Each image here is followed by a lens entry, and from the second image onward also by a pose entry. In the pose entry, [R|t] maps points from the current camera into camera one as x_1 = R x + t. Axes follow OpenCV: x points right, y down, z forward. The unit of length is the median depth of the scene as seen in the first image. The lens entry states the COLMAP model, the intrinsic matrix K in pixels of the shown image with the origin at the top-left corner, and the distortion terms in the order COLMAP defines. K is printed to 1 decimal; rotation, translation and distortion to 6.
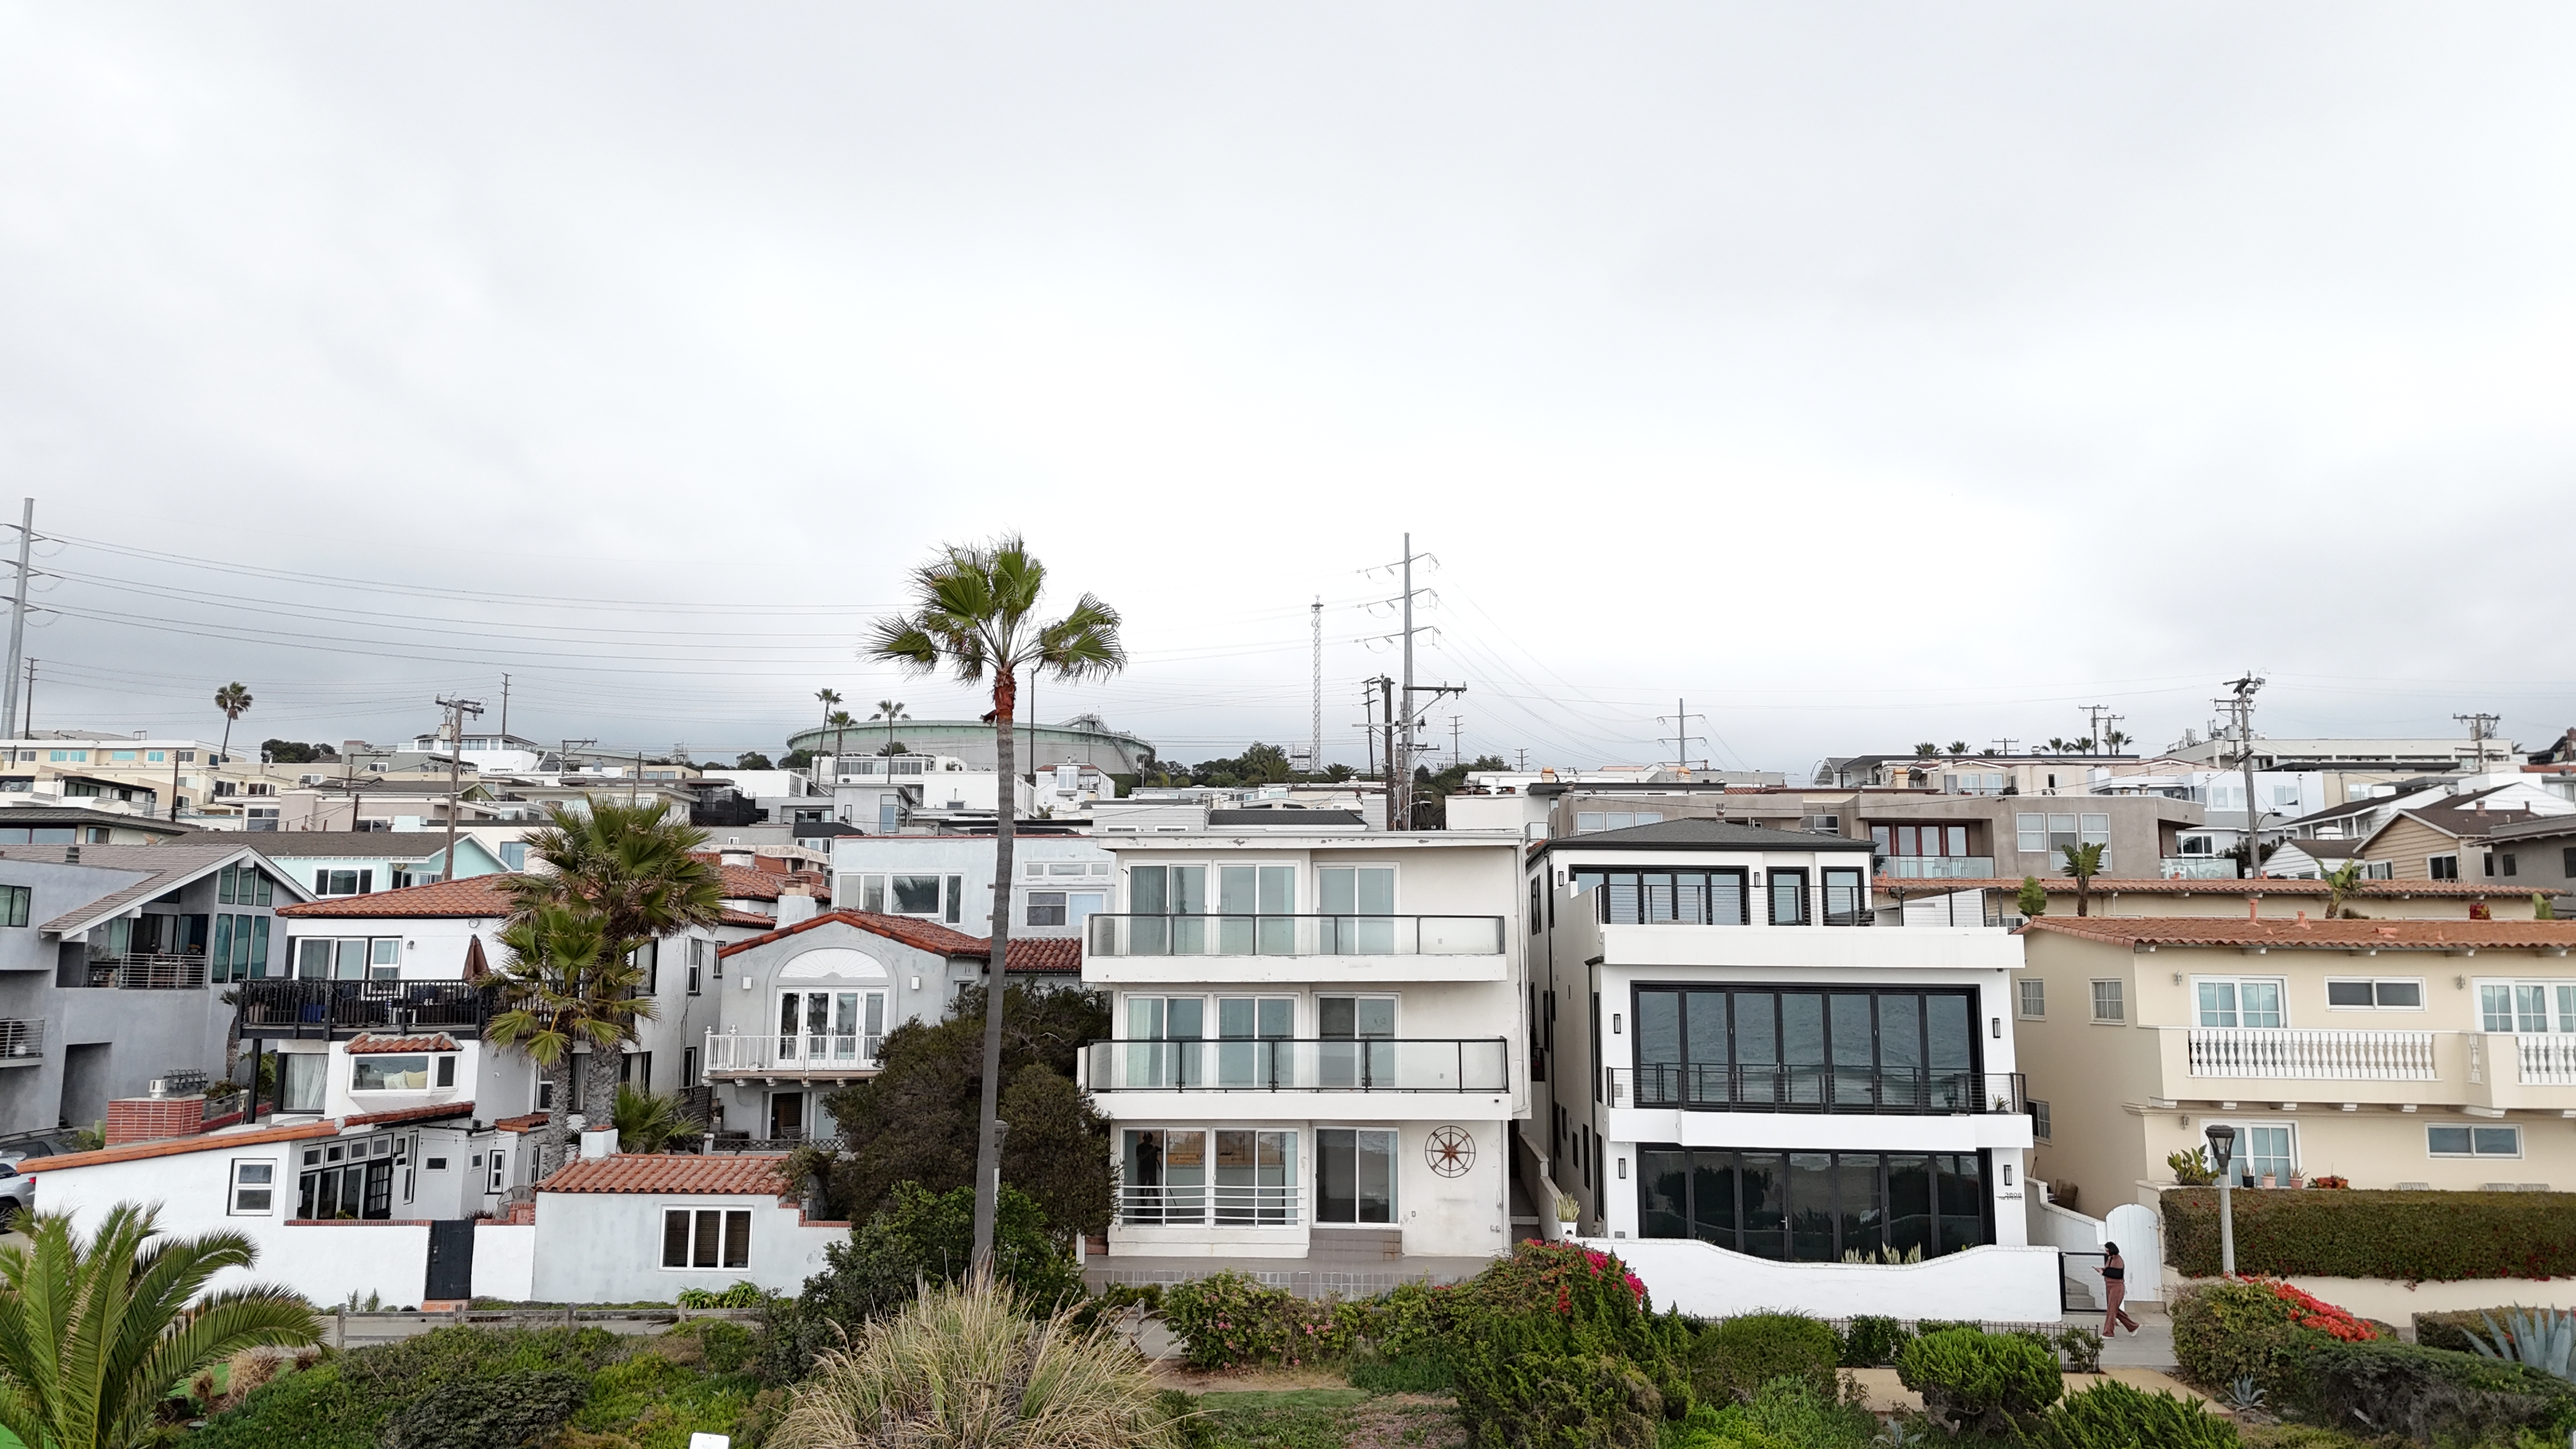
lens RADIAL K [[1881.6, 0, 1288.0], [0, 1881.6, 724.5], [0, 0, 1]] dist [0.082090, -0.072723]
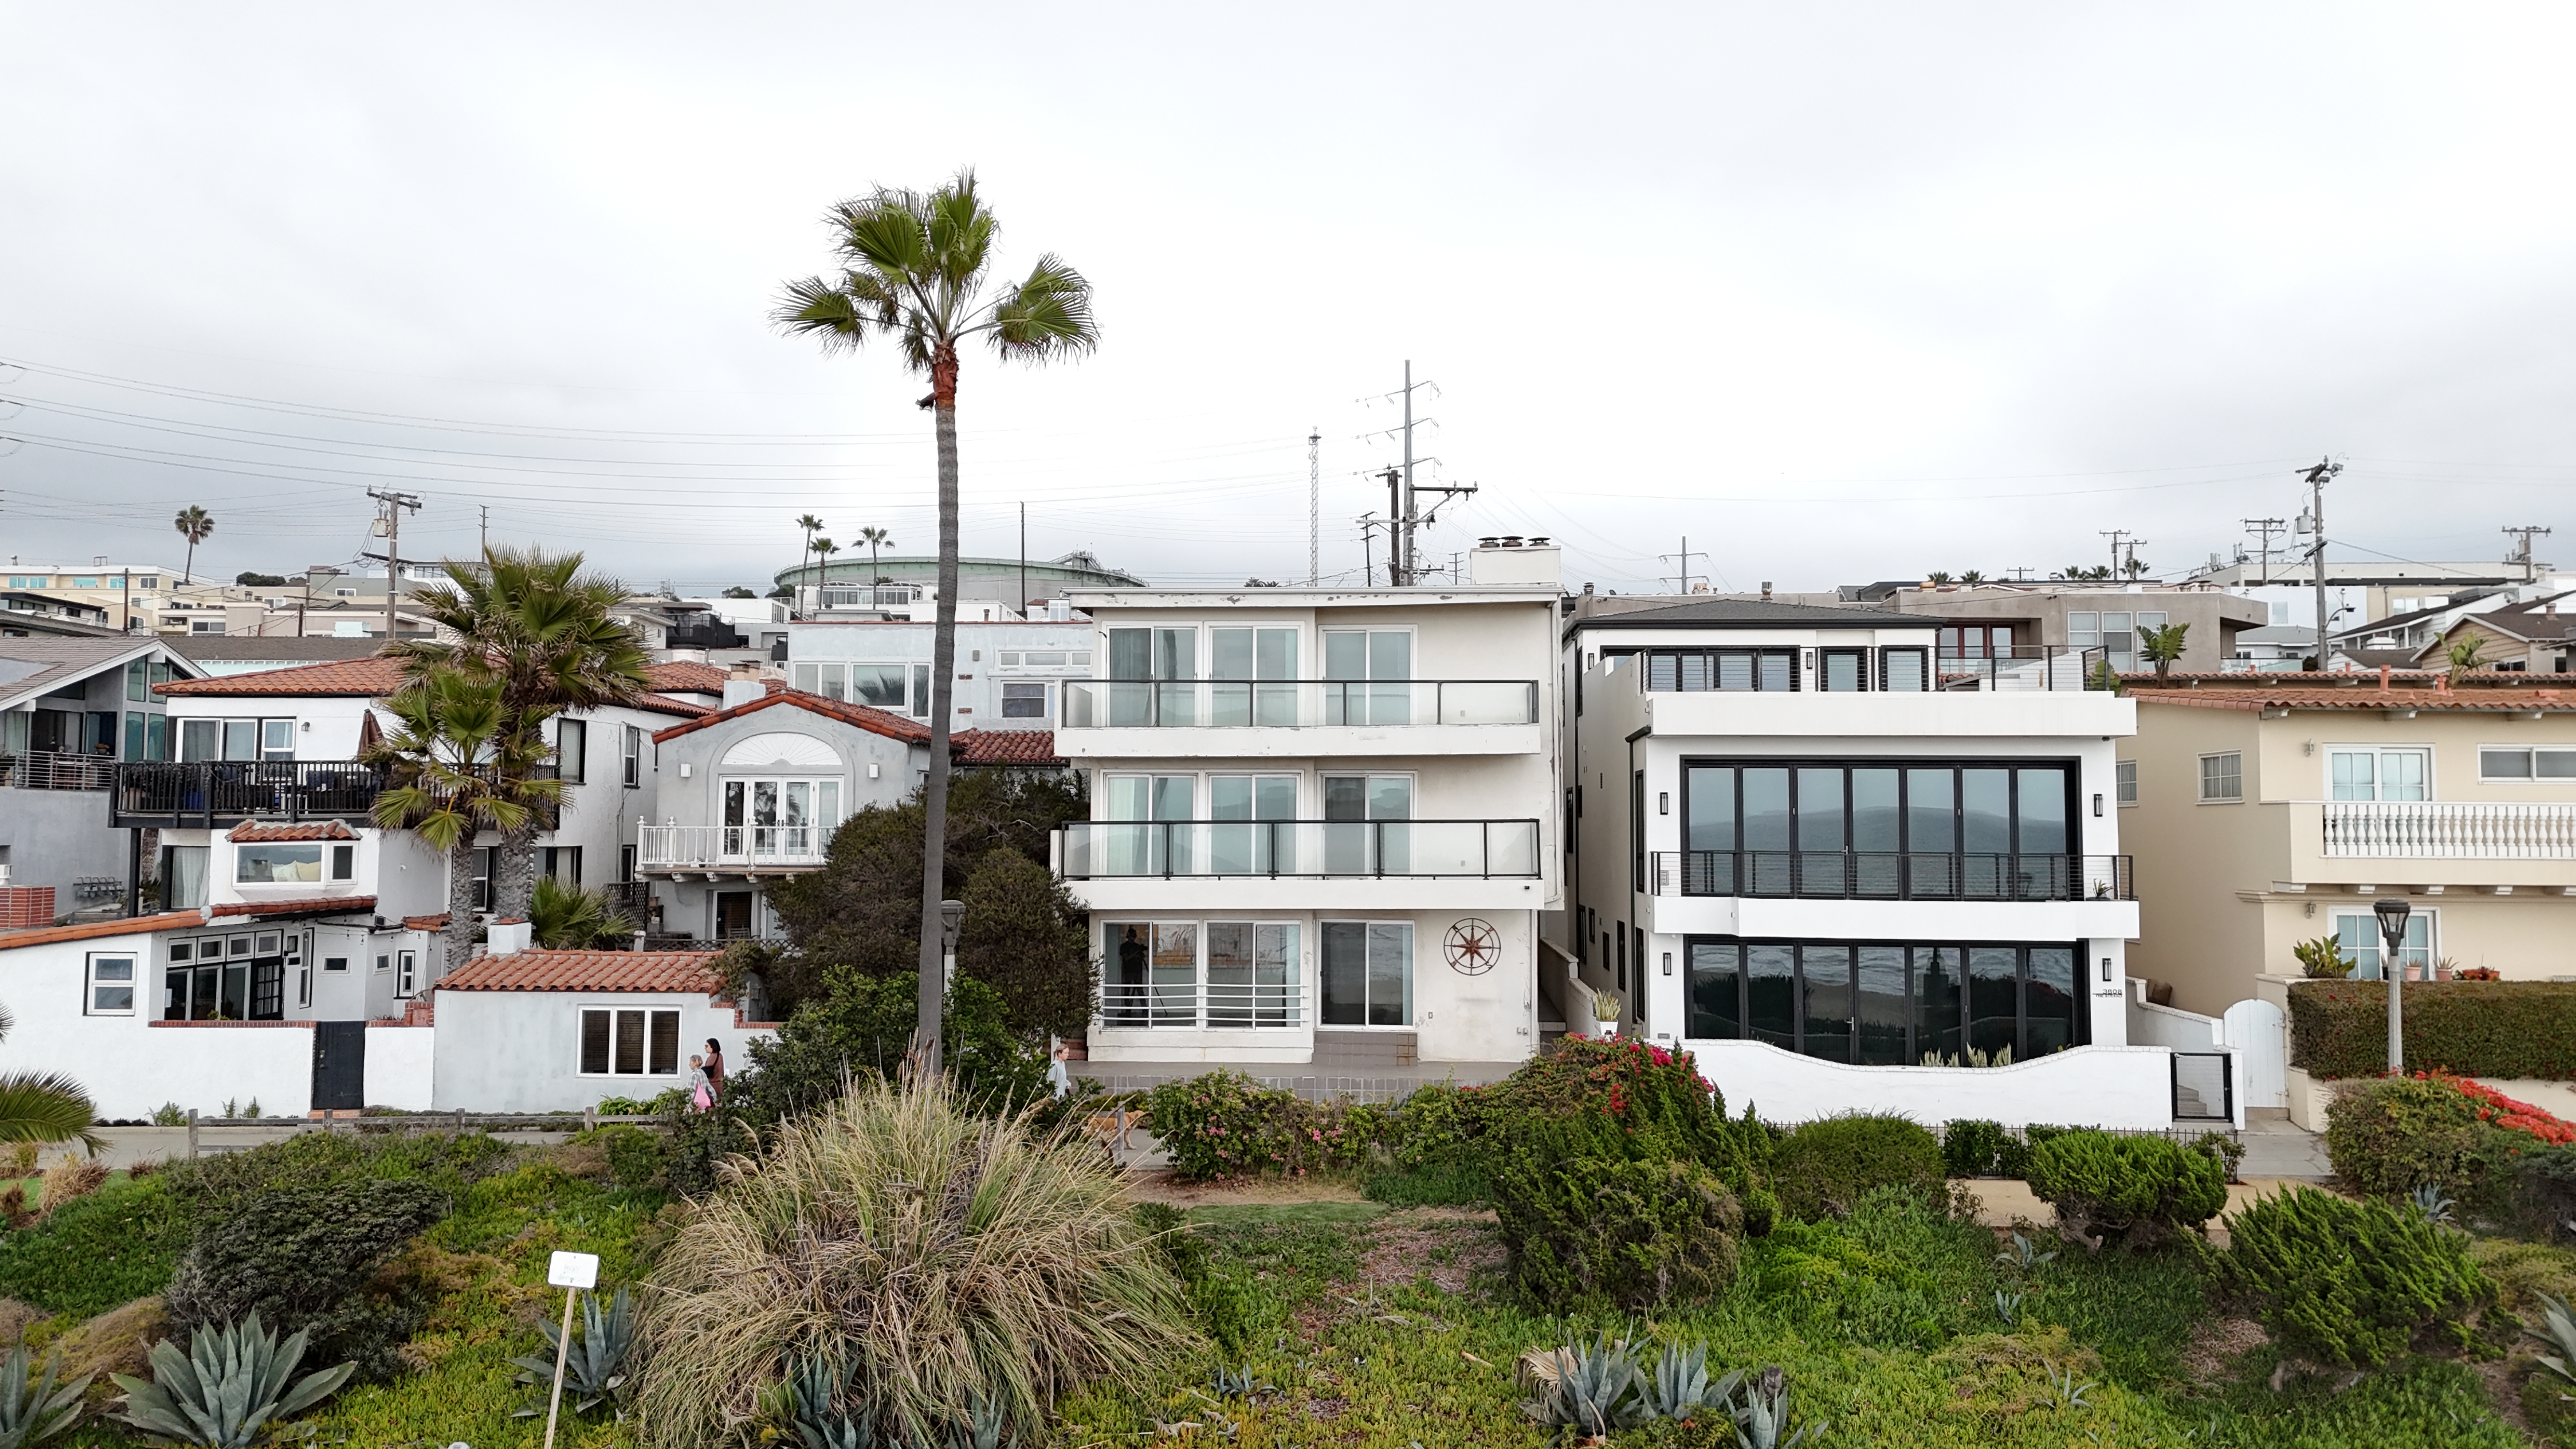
lens RADIAL K [[1876.4, 0, 1288.0], [0, 1876.4, 724.5], [0, 0, 1]] dist [0.102265, -0.112033]
pose [[0.999997, -0.000818, 0.002161, -0.002582], [0.000640, 0.996726, 0.080856, 0.050899], [-0.002220, -0.080854, 0.996723, 0.129653]]
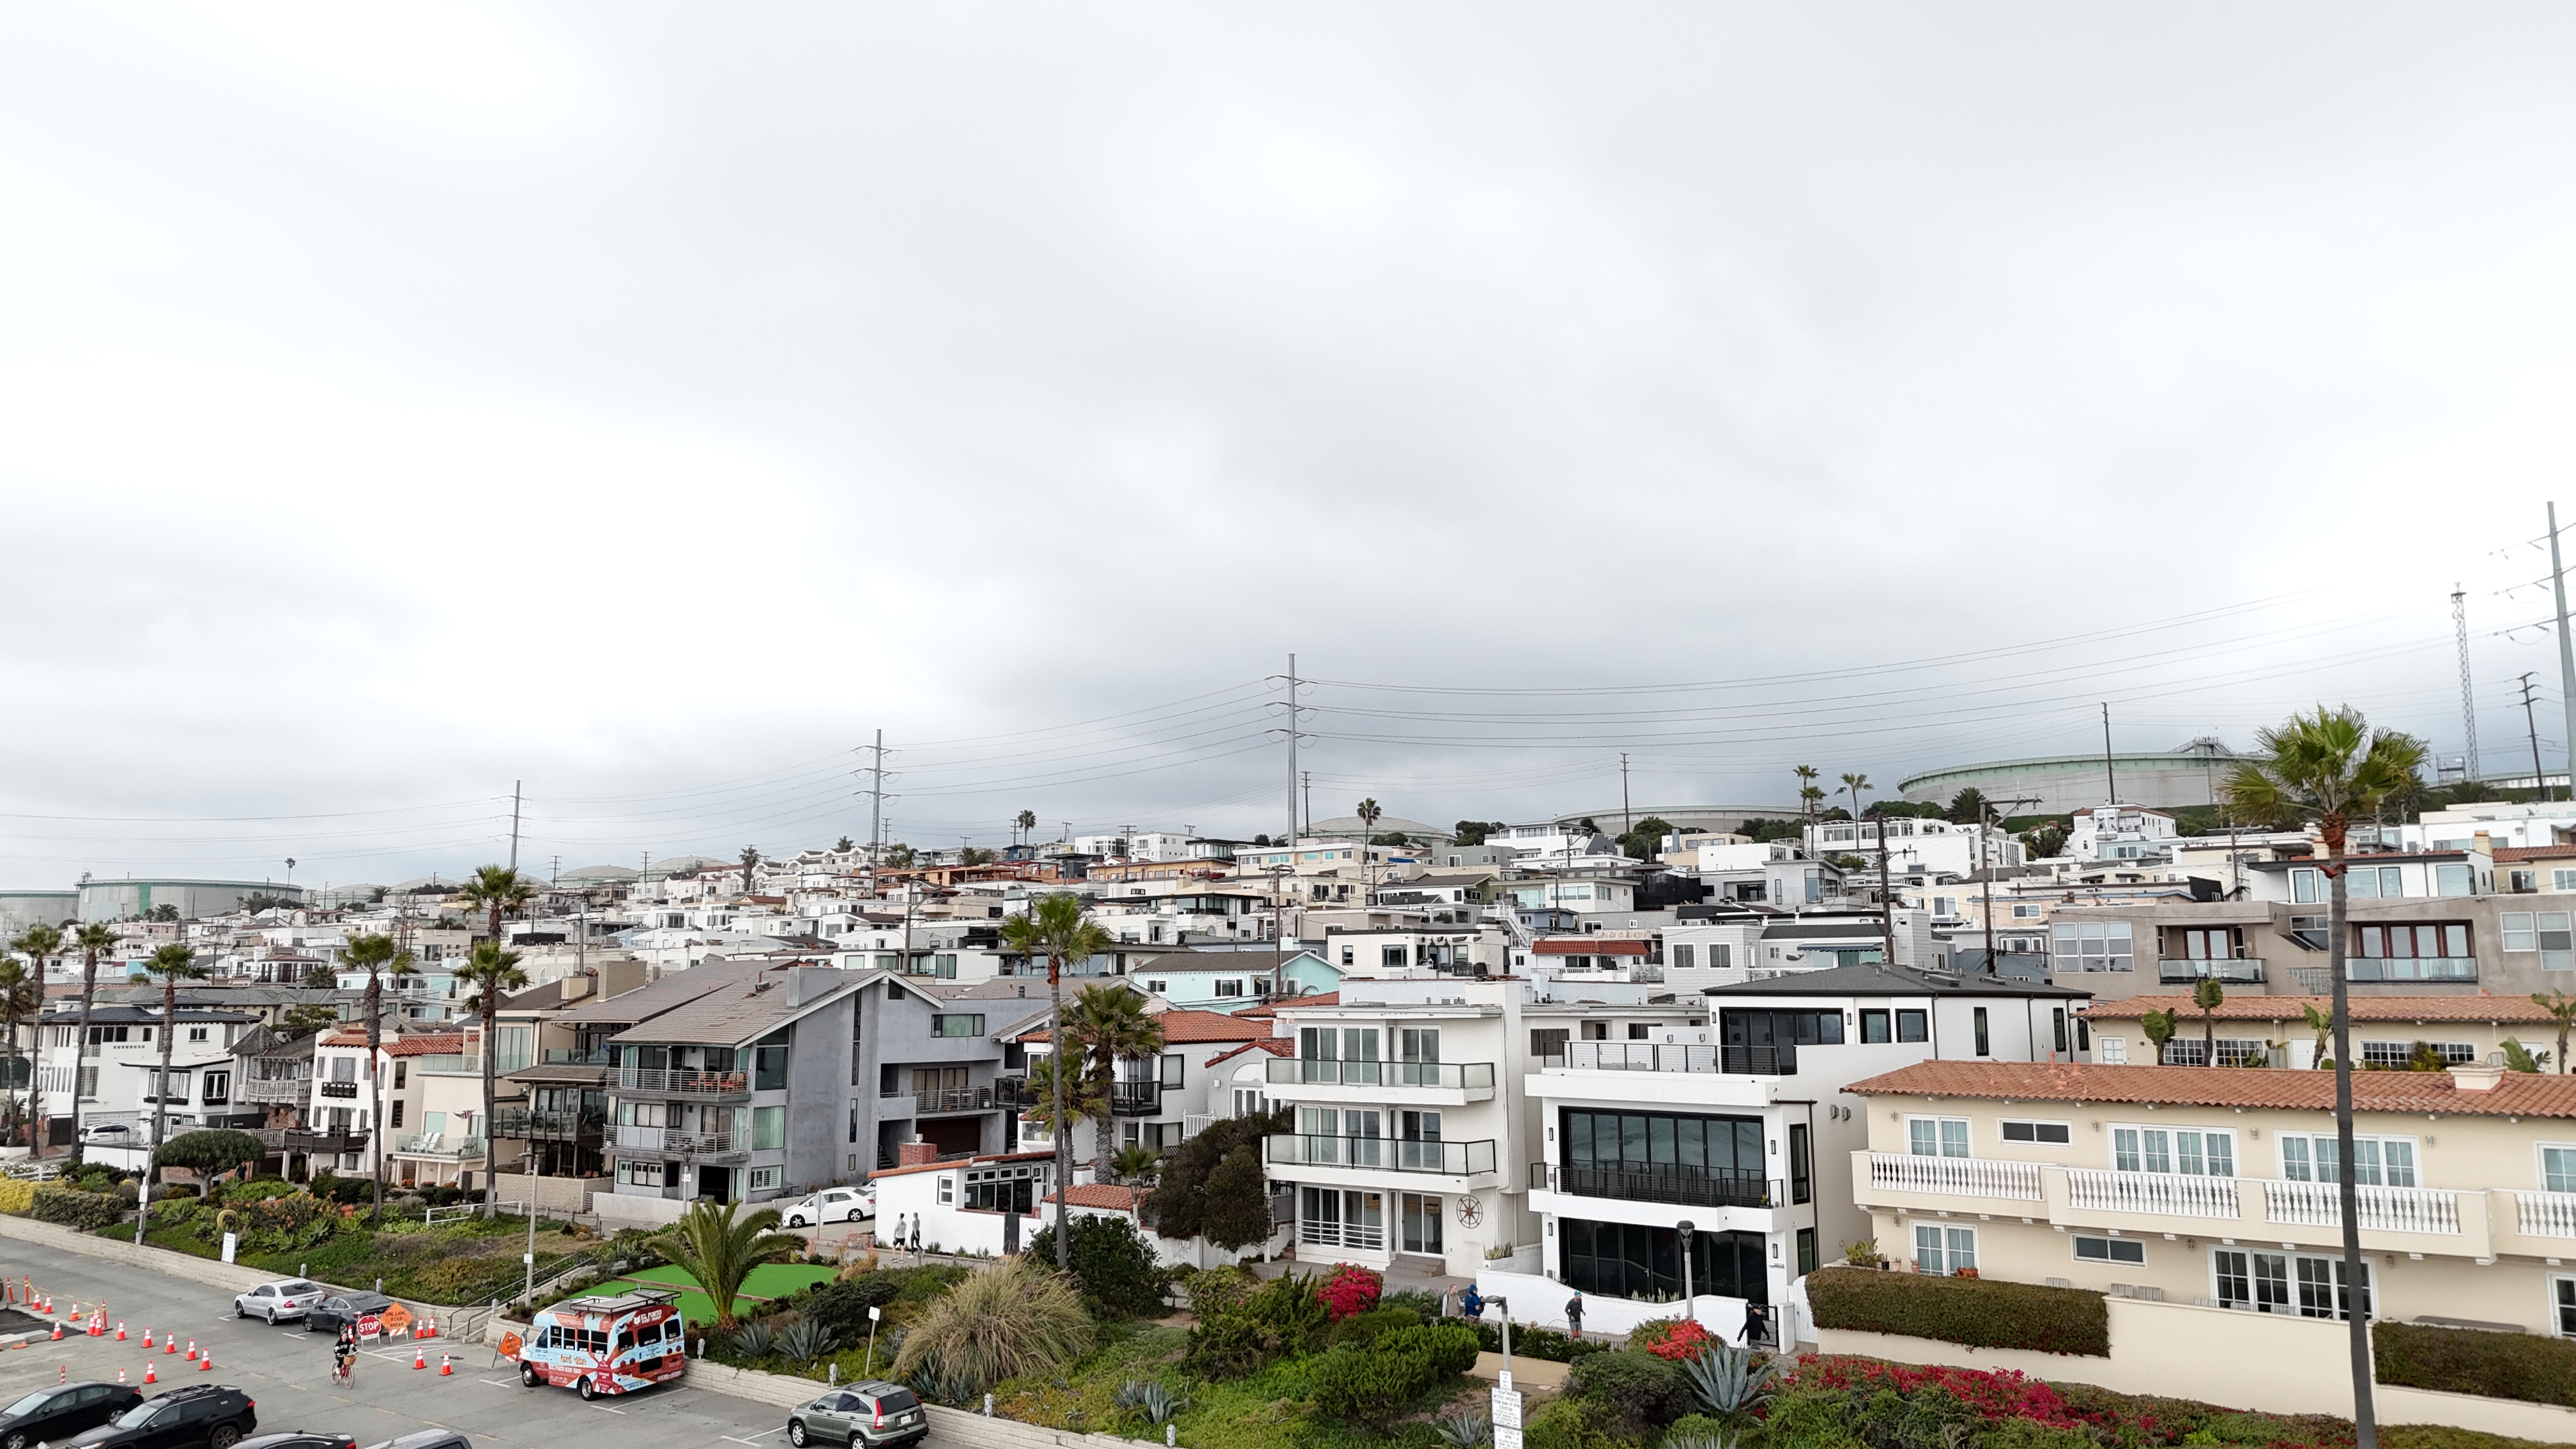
lens RADIAL K [[1876.4, 0, 1288.0], [0, 1876.4, 724.5], [0, 0, 1]] dist [0.102265, -0.112033]
pose [[0.793162, -0.094308, -0.601664, 0.962055], [0.088163, 0.995311, -0.039787, -0.131055], [0.602595, -0.021487, 0.797757, -0.346544]]
